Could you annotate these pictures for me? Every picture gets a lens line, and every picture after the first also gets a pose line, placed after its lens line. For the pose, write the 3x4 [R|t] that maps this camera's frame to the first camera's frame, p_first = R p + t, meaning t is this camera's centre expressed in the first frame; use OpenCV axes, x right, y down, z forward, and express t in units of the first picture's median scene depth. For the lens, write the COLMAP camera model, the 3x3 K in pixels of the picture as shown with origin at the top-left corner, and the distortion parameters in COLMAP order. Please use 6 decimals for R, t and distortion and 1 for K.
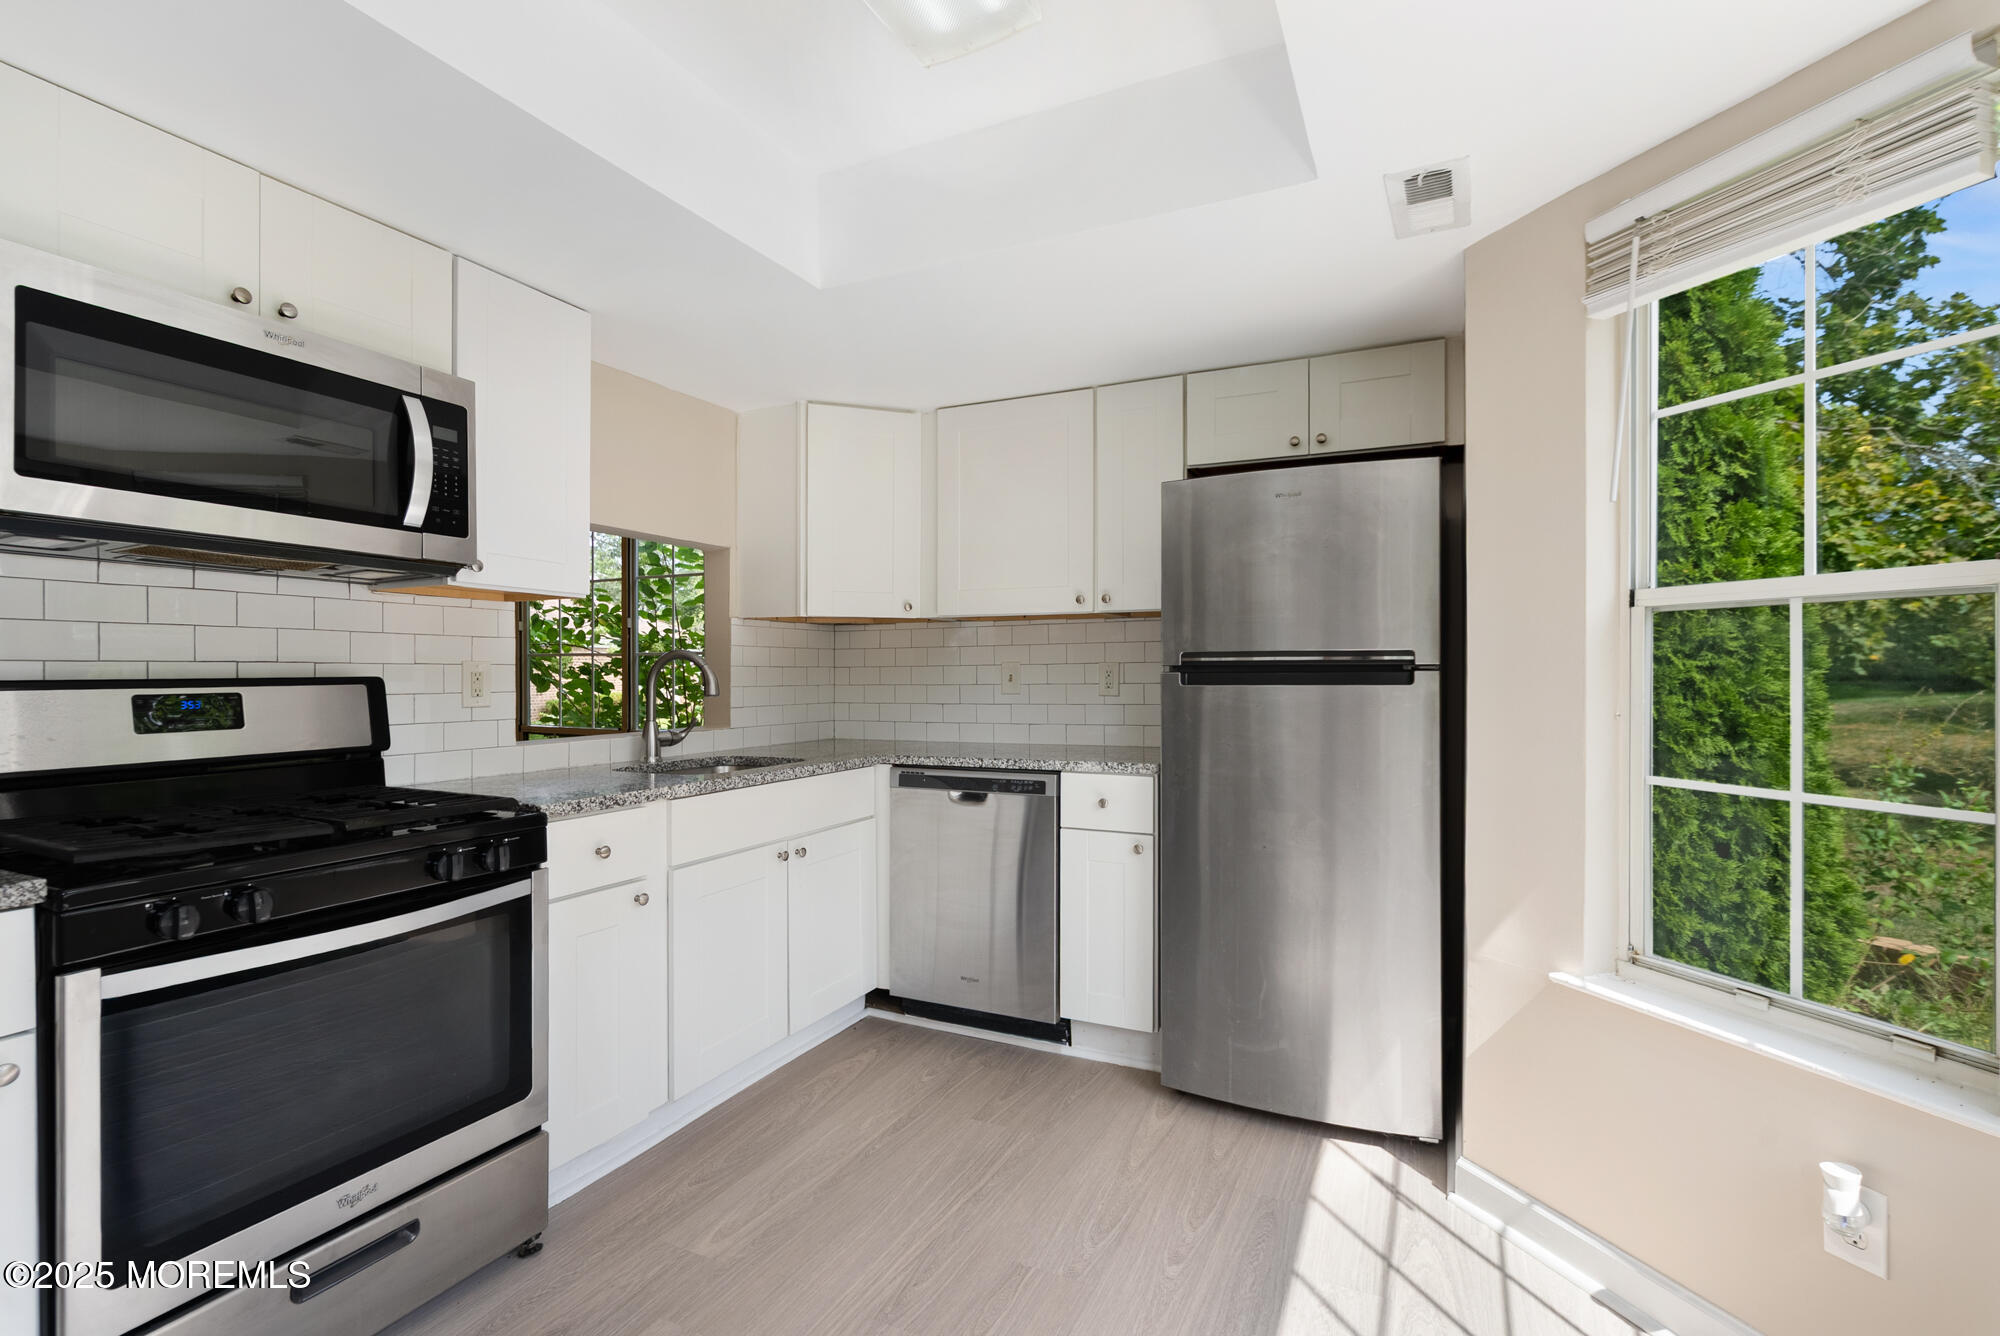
lens RADIAL K [[940.9, 0, 997.9], [0, 940.9, 674.6], [0, 0, 1]] dist [-0.000198, -0.000089]
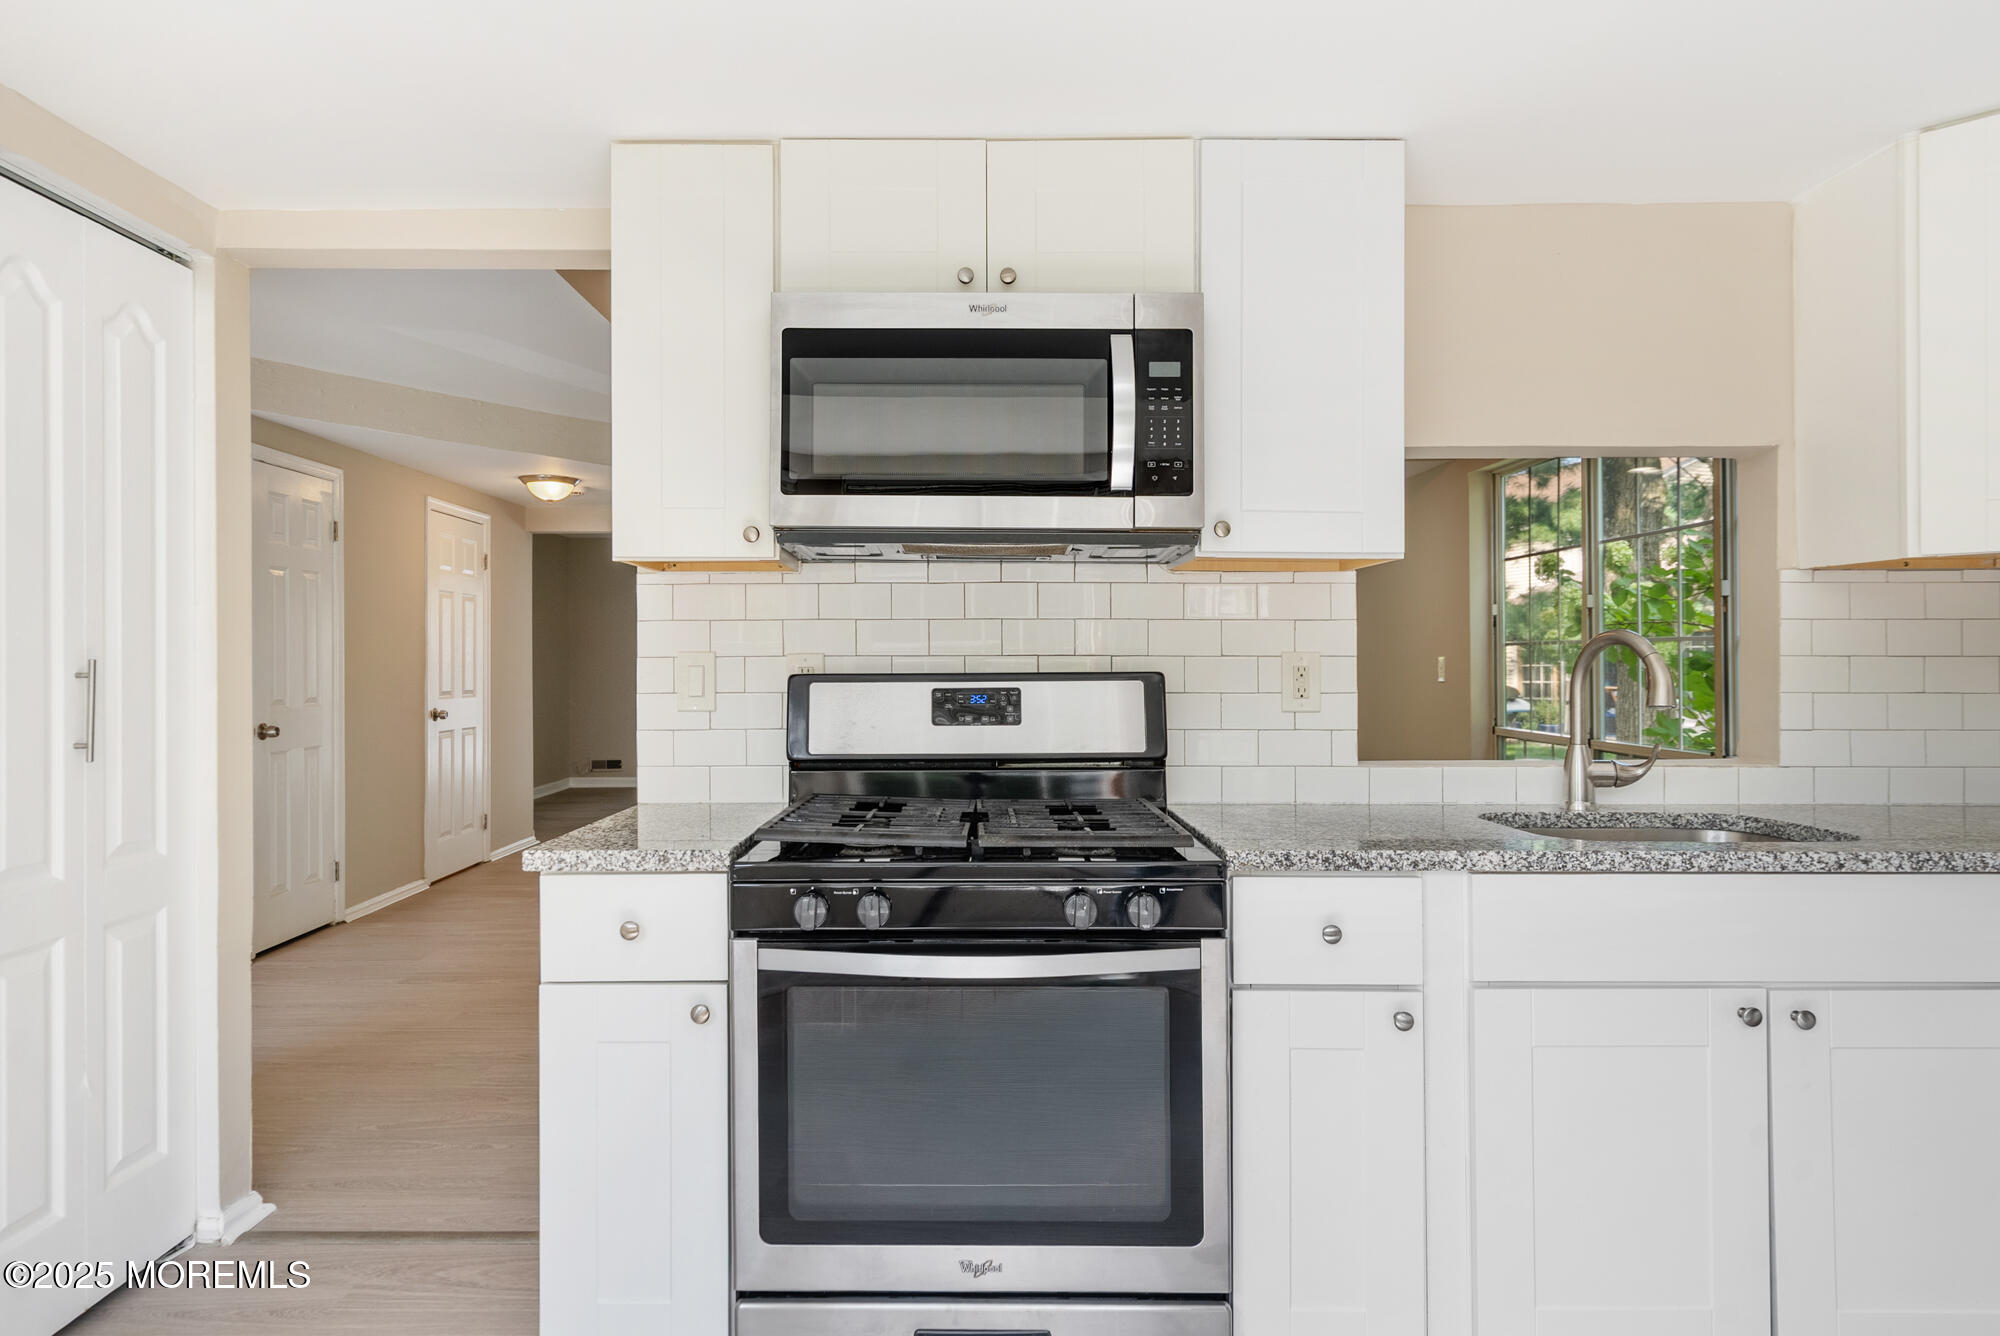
lens RADIAL K [[1189.6, 0, 994.7], [0, 1189.6, 657.1], [0, 0, 1]] dist [0.002120, 0.000857]
pose [[0.419937, -0.003607, -0.907546, 0.266579], [-0.003374, 0.999979, -0.005535, -0.004668], [0.907547, 0.005386, 0.419916, 0.441581]]
